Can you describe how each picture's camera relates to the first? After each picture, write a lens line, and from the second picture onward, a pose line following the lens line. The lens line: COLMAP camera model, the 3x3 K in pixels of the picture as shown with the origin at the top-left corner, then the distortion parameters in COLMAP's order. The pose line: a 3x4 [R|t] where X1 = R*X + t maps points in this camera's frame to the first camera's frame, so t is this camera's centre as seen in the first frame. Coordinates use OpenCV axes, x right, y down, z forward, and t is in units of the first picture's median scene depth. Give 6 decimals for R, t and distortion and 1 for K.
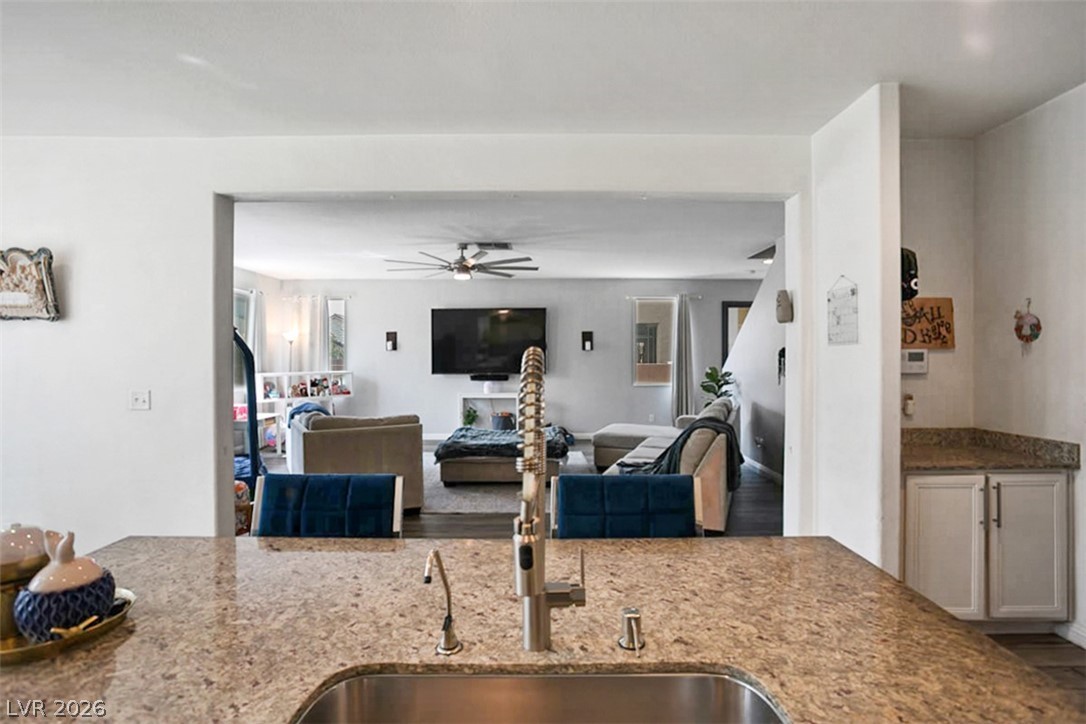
lens RADIAL K [[540.3, 0, 552.9], [0, 540.3, 354.0], [0, 0, 1]] dist [-0.049558, 0.022525]
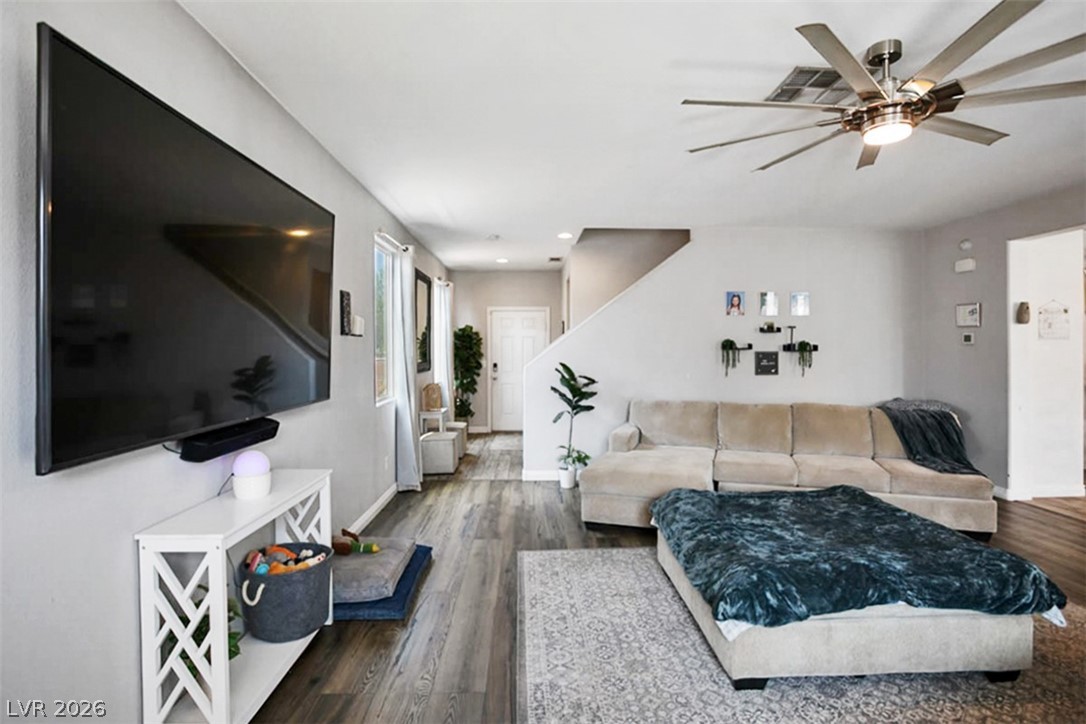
lens RADIAL K [[540.3, 0, 536.0], [0, 540.3, 355.4], [0, 0, 1]] dist [-0.049558, 0.022525]
pose [[-0.007719, -0.011862, 0.999900, -0.388376], [0.002298, 0.999927, 0.011880, 0.003403], [-0.999968, 0.002389, -0.007691, 0.911115]]
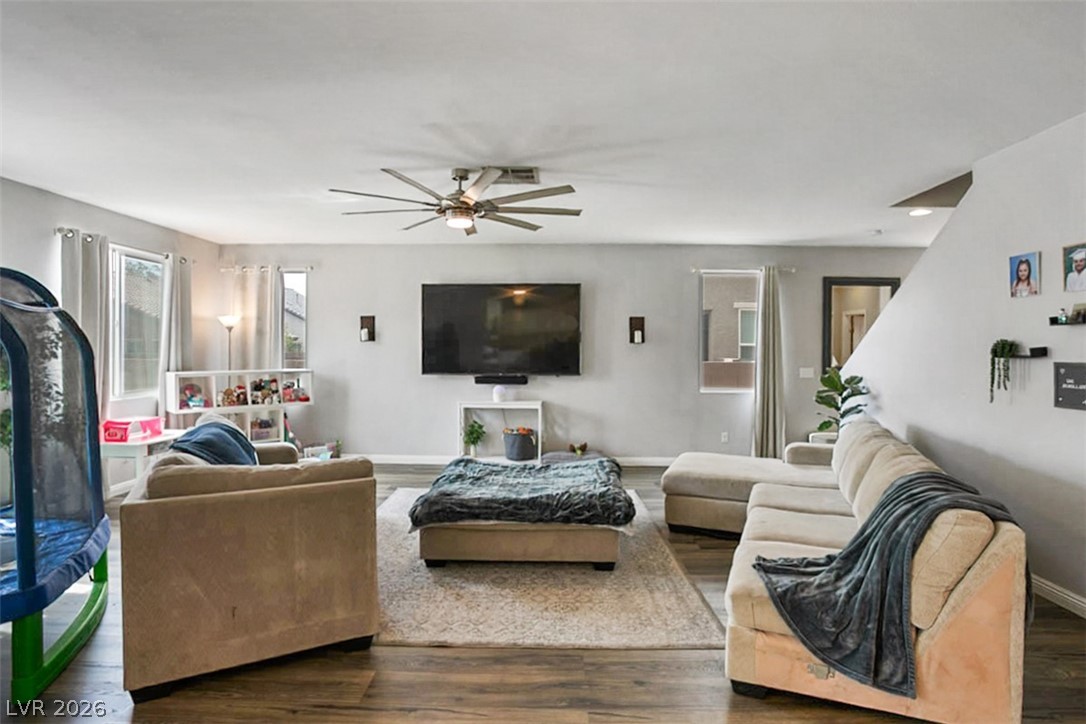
lens RADIAL K [[575.8, 0, 553.1], [0, 575.8, 354.6], [0, 0, 1]] dist [-0.044559, 0.003155]
pose [[0.999663, 0.008176, -0.024635, -0.030808], [-0.007899, 0.999905, 0.011313, 0.000671], [0.024725, -0.011114, 0.999633, 0.244225]]
